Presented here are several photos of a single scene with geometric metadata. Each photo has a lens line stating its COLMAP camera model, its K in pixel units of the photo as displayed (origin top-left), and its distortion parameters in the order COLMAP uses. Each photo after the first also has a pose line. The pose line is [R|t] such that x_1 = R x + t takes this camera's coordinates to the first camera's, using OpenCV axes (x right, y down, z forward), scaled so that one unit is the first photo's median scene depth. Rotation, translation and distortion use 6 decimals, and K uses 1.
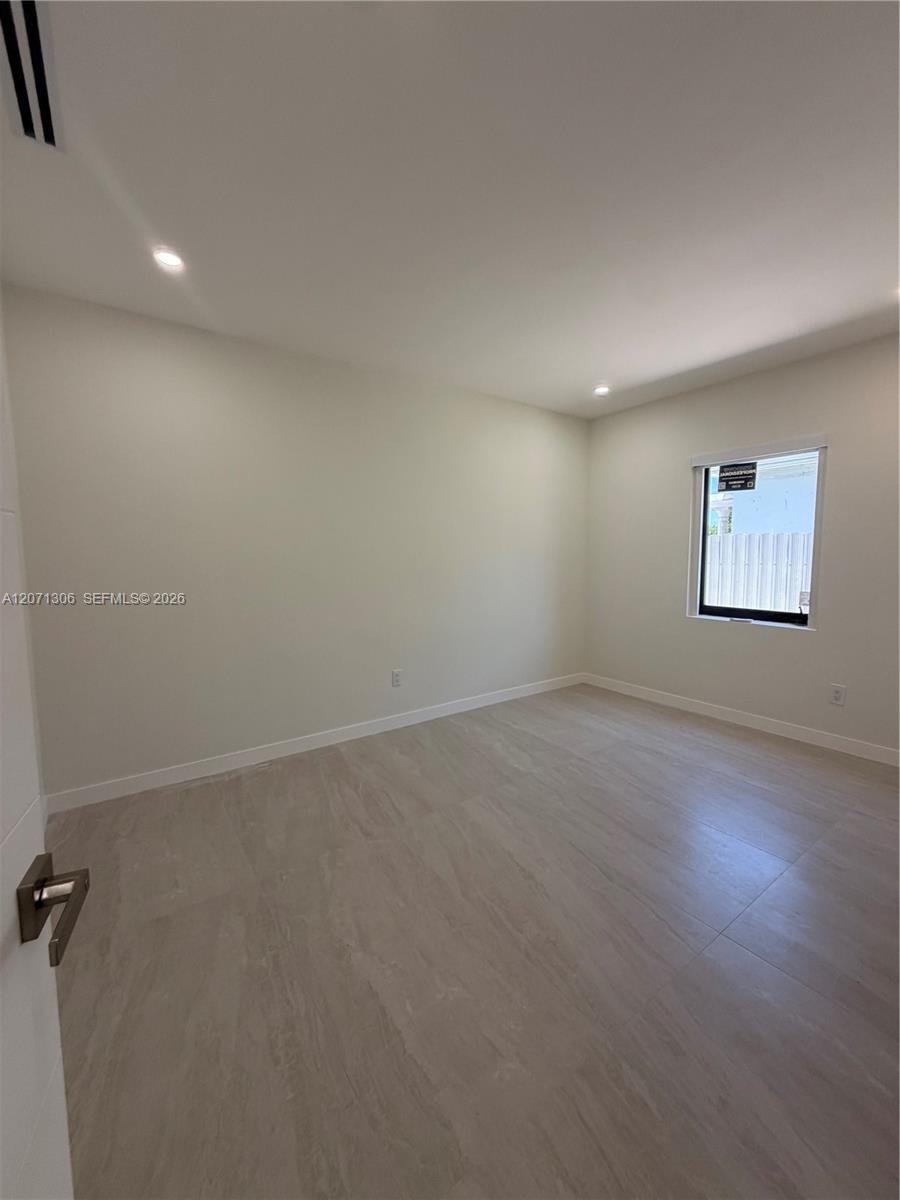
lens RADIAL K [[480.3, 0, 454.3], [0, 480.3, 592.8], [0, 0, 1]] dist [-0.000909, 0.000324]
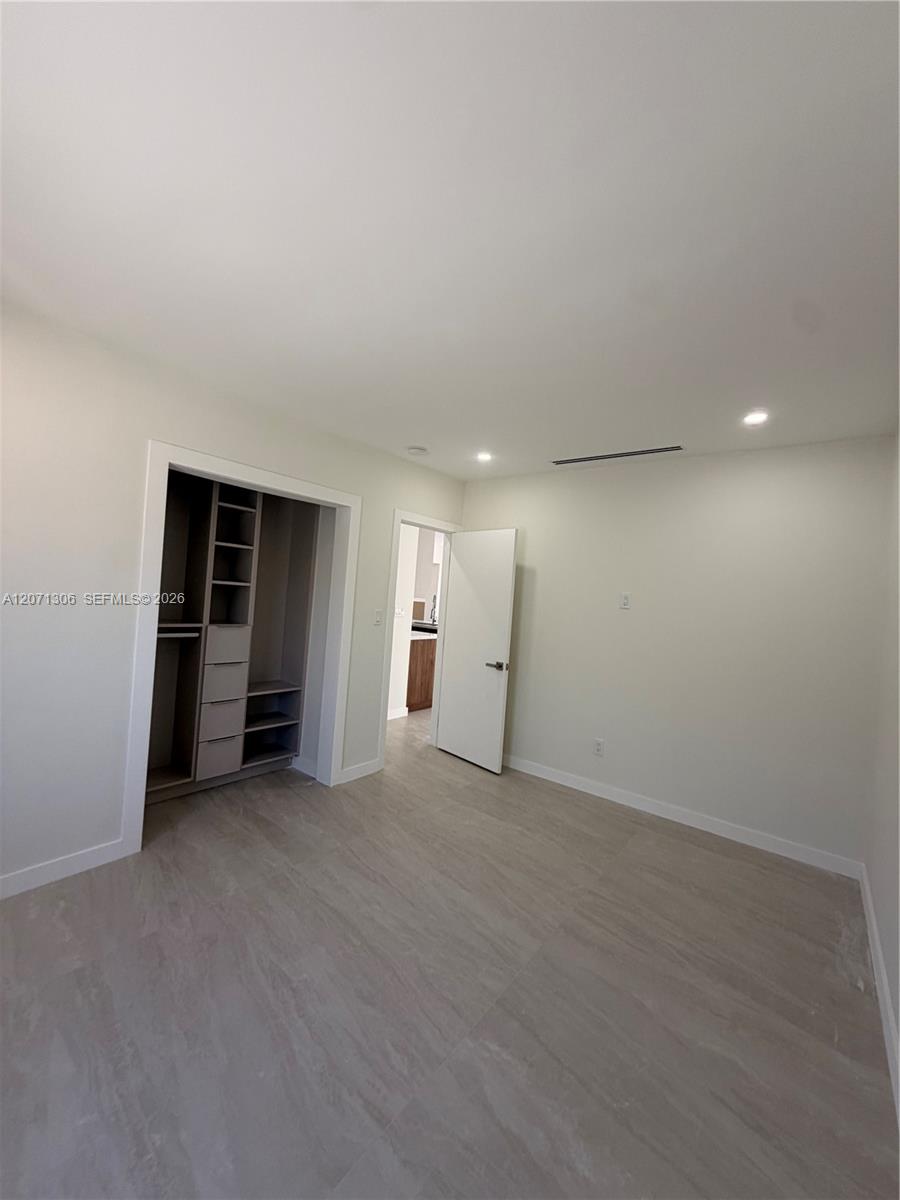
lens RADIAL K [[480.3, 0, 452.5], [0, 480.3, 600.7], [0, 0, 1]] dist [-0.000909, 0.000324]
pose [[-0.954577, -0.056119, -0.292633, 0.386831], [-0.088000, 0.991393, 0.096937, -0.190615], [0.284674, 0.118286, -0.951299, 1.500822]]
